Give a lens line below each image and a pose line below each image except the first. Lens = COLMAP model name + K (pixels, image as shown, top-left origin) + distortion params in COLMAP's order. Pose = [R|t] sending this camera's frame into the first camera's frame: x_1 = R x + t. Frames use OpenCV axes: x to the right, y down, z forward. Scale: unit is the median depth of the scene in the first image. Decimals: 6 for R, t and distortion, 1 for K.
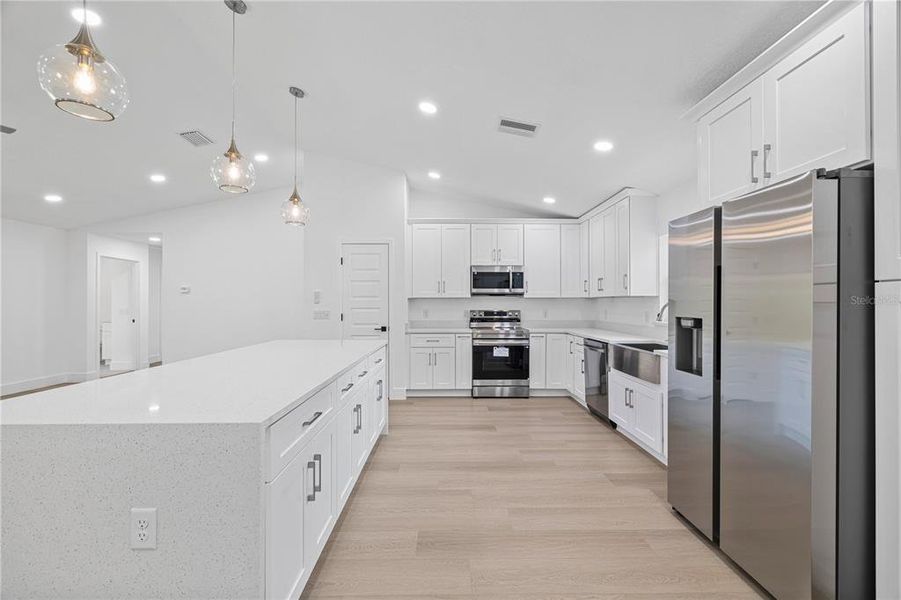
lens RADIAL K [[378.6, 0, 449.2], [0, 378.6, 301.3], [0, 0, 1]] dist [-0.000949, -0.000081]
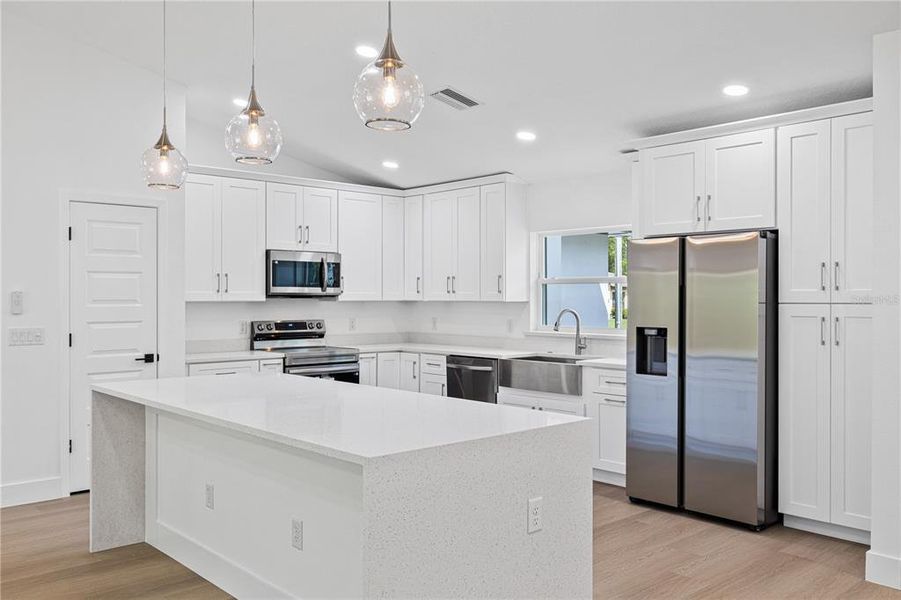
lens RADIAL K [[765.2, 0, 445.1], [0, 765.2, 299.0], [0, 0, 1]] dist [-0.006176, 0.003181]
pose [[0.751910, -0.001549, 0.659264, -0.597708], [-0.003684, 0.999972, 0.006552, -0.024434], [-0.659256, -0.007355, 0.751883, -0.148117]]
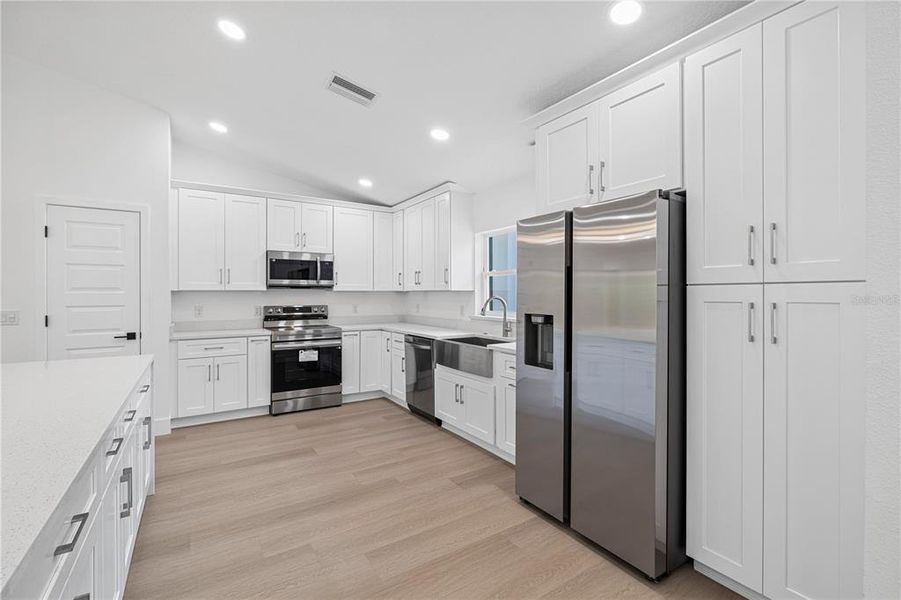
lens RADIAL K [[399.7, 0, 453.6], [0, 399.7, 294.0], [0, 0, 1]] dist [-0.011168, 0.000903]
pose [[0.843582, -0.000181, 0.537001, -0.067720], [-0.002200, 0.999990, 0.003794, -0.007073], [-0.536996, -0.004382, 0.843573, 0.084473]]
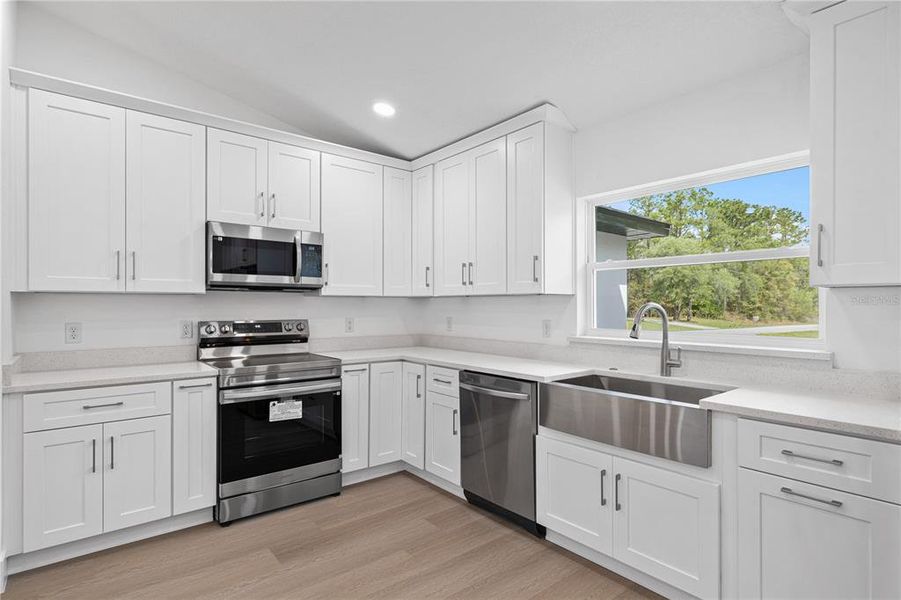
lens RADIAL K [[461.6, 0, 451.0], [0, 461.6, 305.5], [0, 0, 1]] dist [-0.001140, 0.000416]
pose [[0.784281, 0.000362, 0.620405, -0.058167], [-0.003685, 0.999985, 0.004076, 0.001331], [-0.620395, -0.005483, 0.784271, 0.434396]]
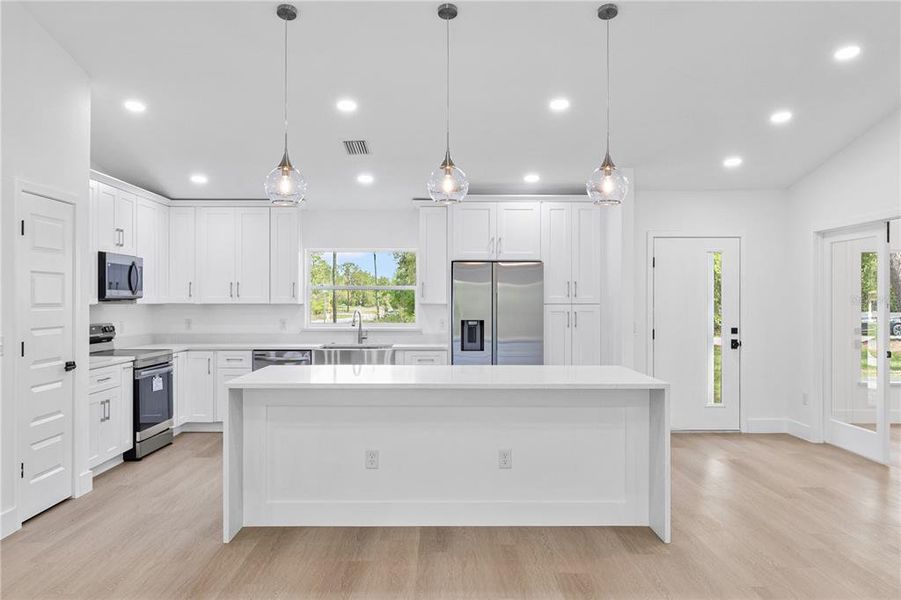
lens RADIAL K [[686.6, 0, 443.5], [0, 686.6, 301.2], [0, 0, 1]] dist [-0.004439, -0.011433]
pose [[0.006195, -0.000683, 0.999981, -1.124584], [-0.006380, 0.999979, 0.000722, -0.020789], [-0.999960, -0.006384, 0.006191, 0.481535]]
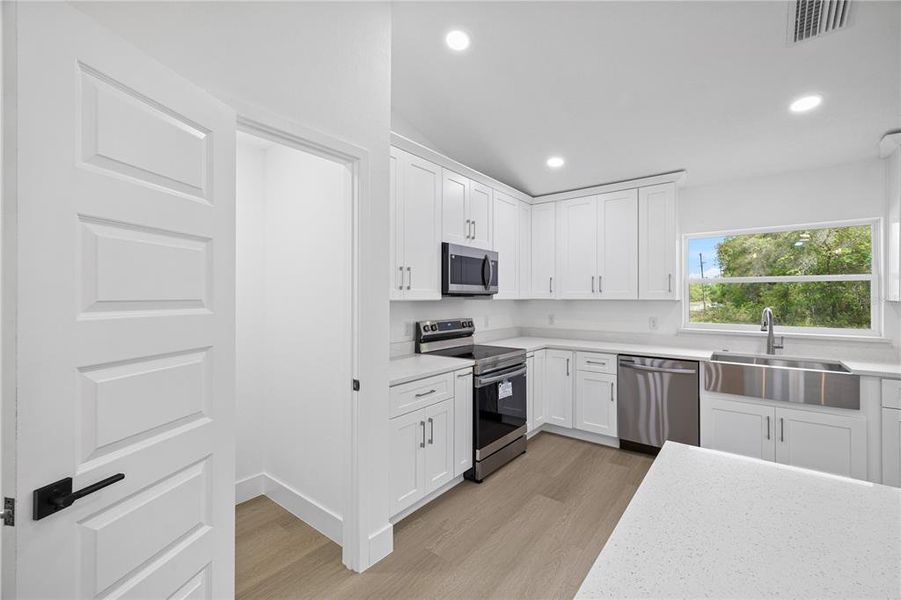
lens RADIAL K [[378.6, 0, 452.6], [0, 378.6, 296.2], [0, 0, 1]] dist [-0.000949, -0.000081]
pose [[0.628333, 0.002657, 0.777940, -0.396987], [-0.004796, 0.999988, 0.000459, -0.017065], [-0.777930, -0.004020, 0.628338, 0.695762]]
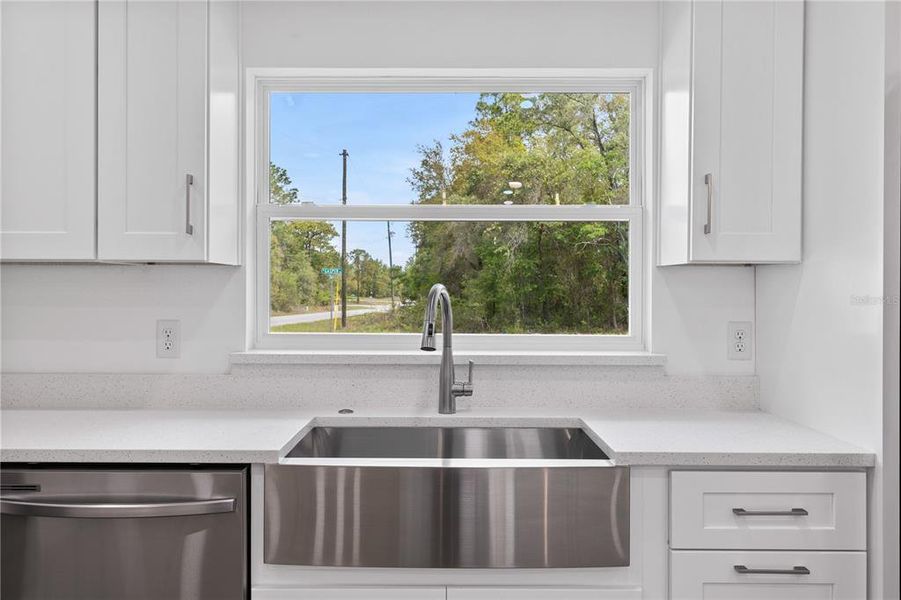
lens RADIAL K [[725.9, 0, 445.3], [0, 725.9, 288.7], [0, 0, 1]] dist [0.015518, -0.007677]
pose [[0.024218, 0.003963, 0.999699, -0.014553], [-0.008487, 0.999957, -0.003758, 0.003829], [-0.999671, -0.008393, 0.024250, 0.669812]]
